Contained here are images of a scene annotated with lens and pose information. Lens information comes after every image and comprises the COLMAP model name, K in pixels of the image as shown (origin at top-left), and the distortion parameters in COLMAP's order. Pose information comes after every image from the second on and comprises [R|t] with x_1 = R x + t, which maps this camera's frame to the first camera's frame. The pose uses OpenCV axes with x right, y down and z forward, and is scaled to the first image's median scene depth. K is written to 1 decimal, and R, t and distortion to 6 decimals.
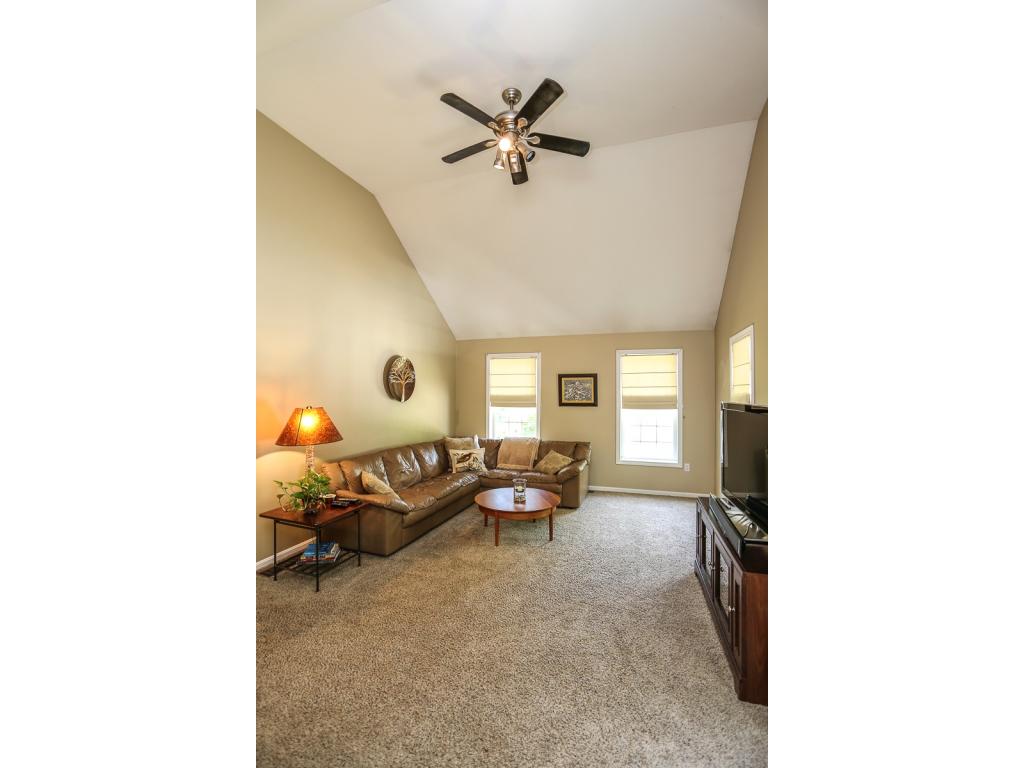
lens RADIAL K [[388.2, 0, 512.0], [0, 388.2, 384.0], [0, 0, 1]] dist [-0.037913, 0.000530]
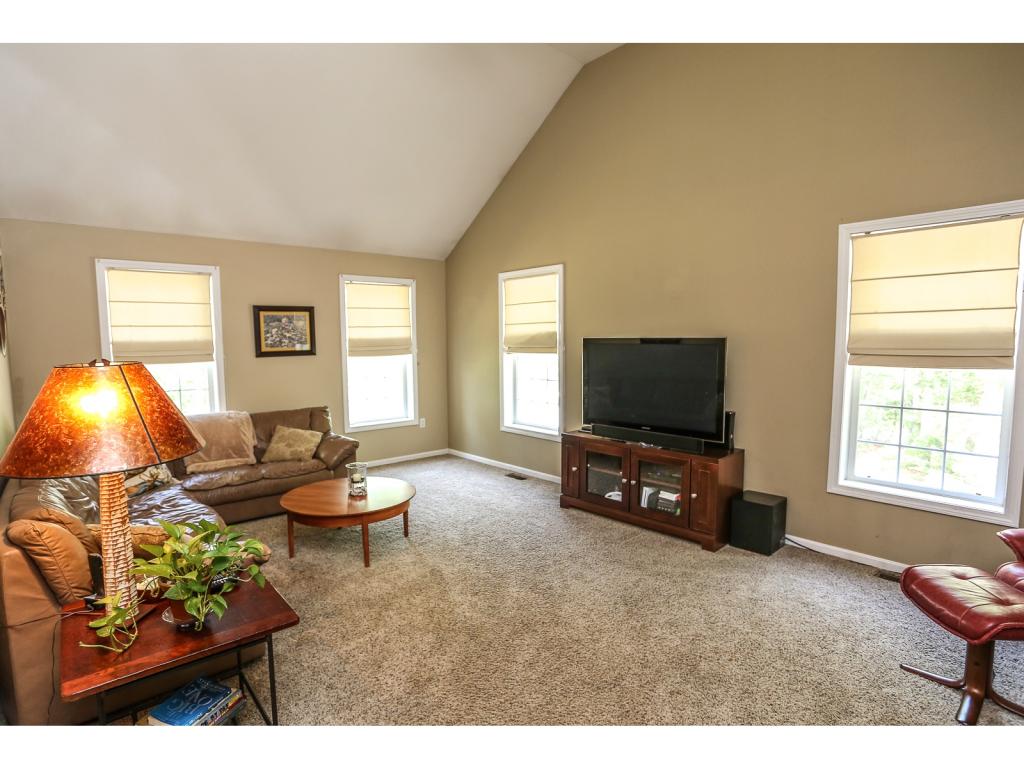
lens RADIAL K [[550.0, 0, 512.0], [0, 550.0, 384.0], [0, 0, 1]] dist [-0.002317, -0.000372]
pose [[0.513056, -0.082238, 0.854406, -0.695469], [-0.003457, 0.995194, 0.097865, 0.019926], [-0.858348, -0.053164, 0.510306, 0.329982]]
